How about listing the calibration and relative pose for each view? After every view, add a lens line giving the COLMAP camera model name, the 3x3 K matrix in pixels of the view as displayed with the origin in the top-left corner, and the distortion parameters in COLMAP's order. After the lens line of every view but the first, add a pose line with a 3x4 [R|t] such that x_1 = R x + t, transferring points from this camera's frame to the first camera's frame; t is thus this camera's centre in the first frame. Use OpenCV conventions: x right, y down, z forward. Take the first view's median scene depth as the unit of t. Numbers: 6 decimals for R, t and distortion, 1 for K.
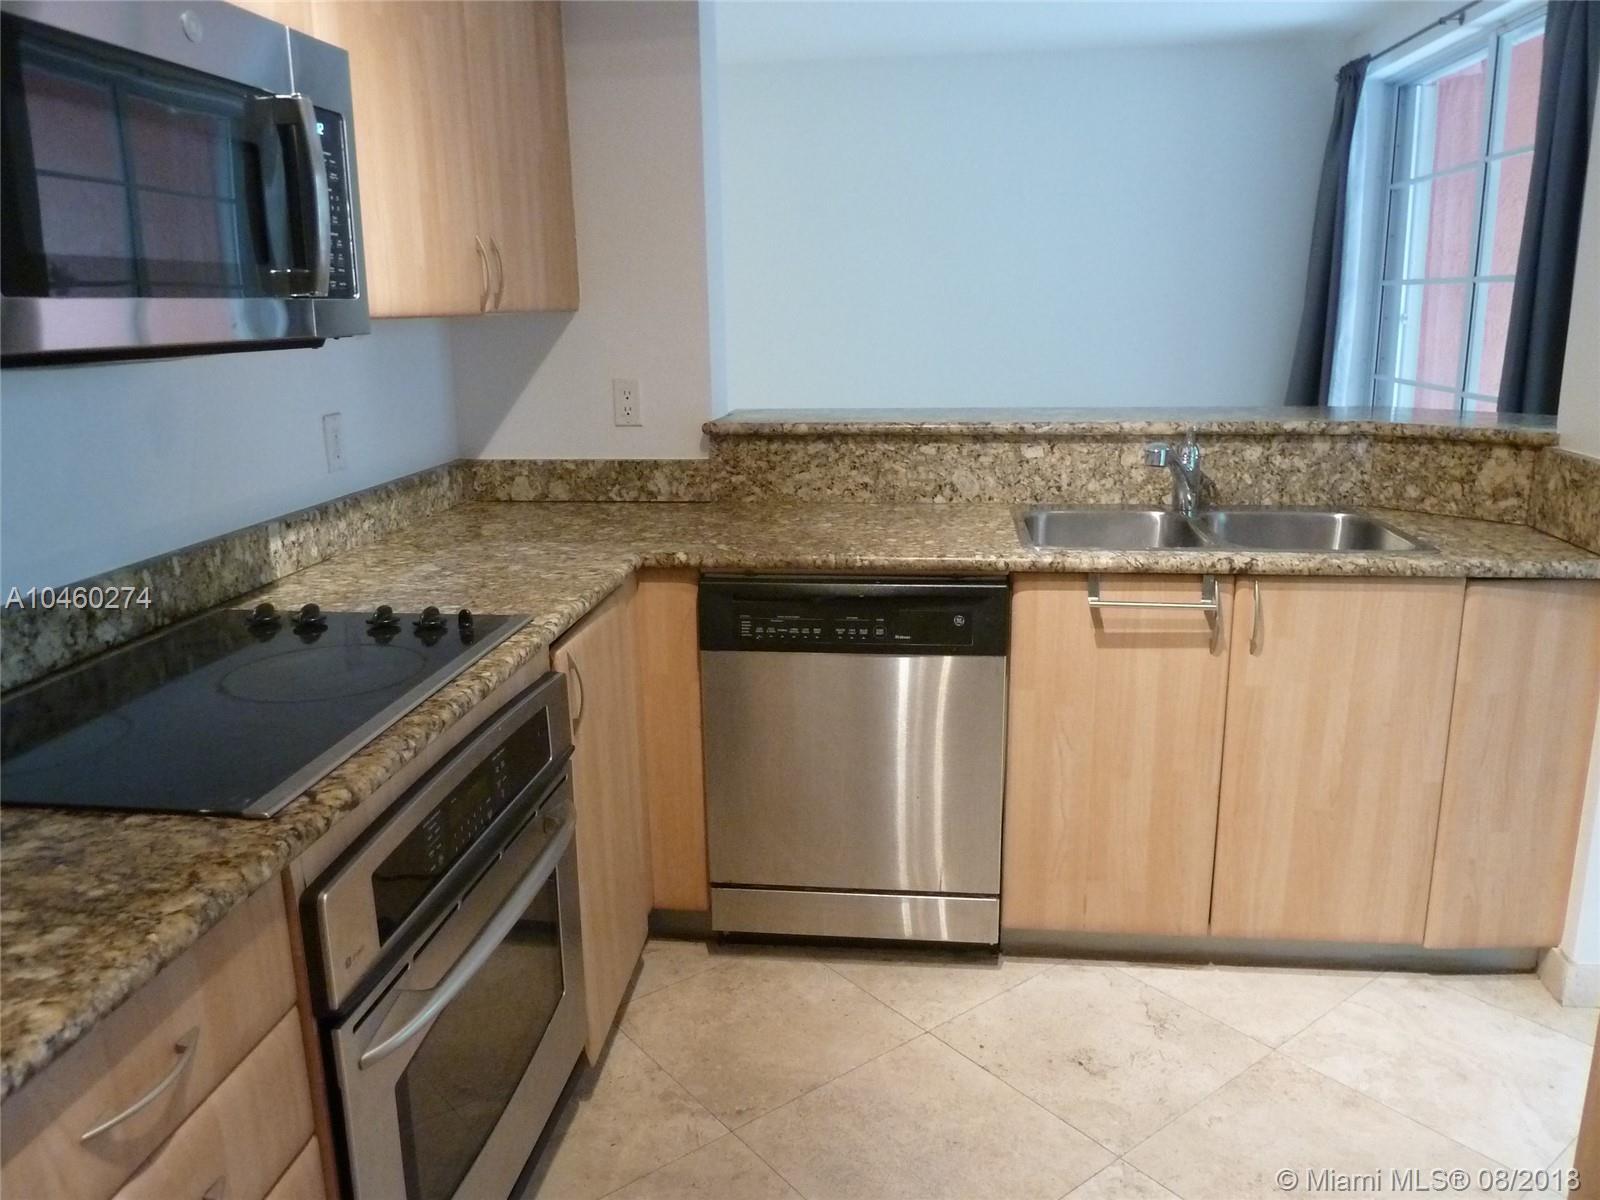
lens RADIAL K [[1188.9, 0, 804.9], [0, 1188.9, 598.7], [0, 0, 1]] dist [-0.034958, 0.006981]
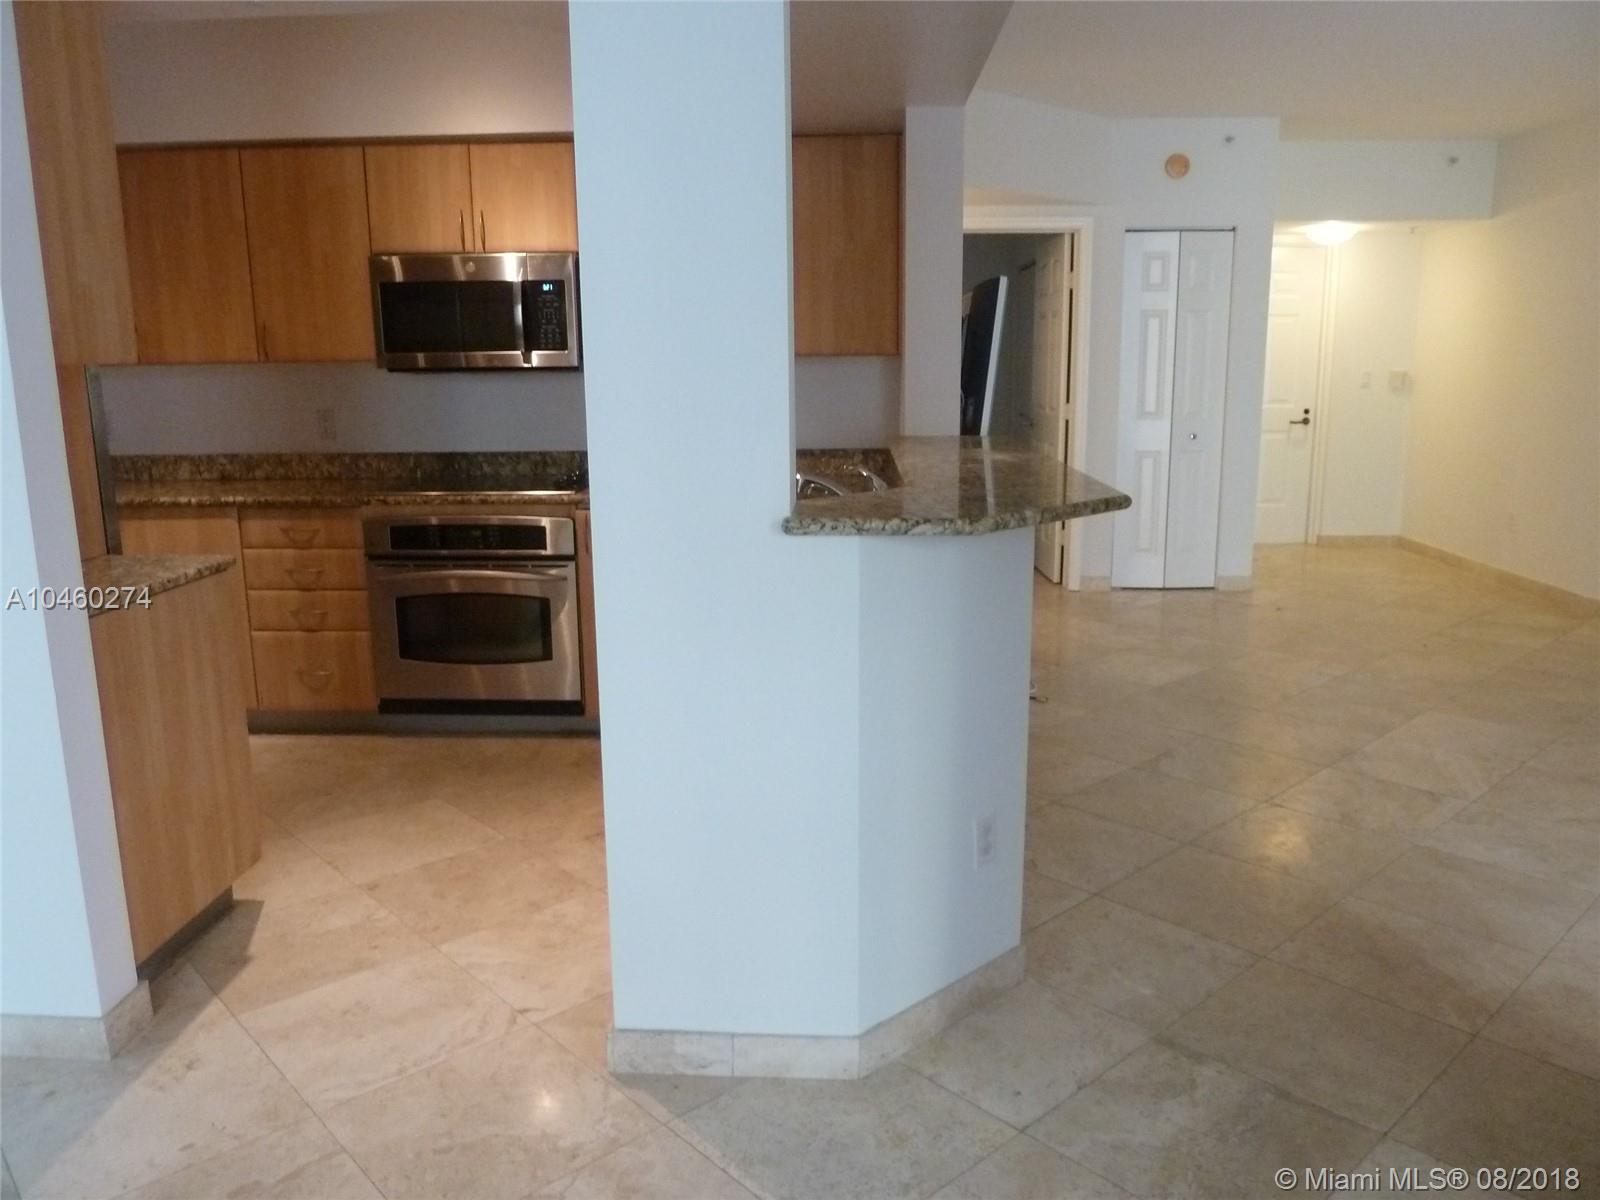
lens RADIAL K [[1188.9, 0, 807.7], [0, 1188.9, 600.7], [0, 0, 1]] dist [-0.034958, 0.006981]
pose [[0.084670, 0.217010, -0.972491, 1.758373], [-0.229804, 0.953936, 0.192861, -0.281340], [0.969547, 0.207153, 0.130639, 1.017146]]
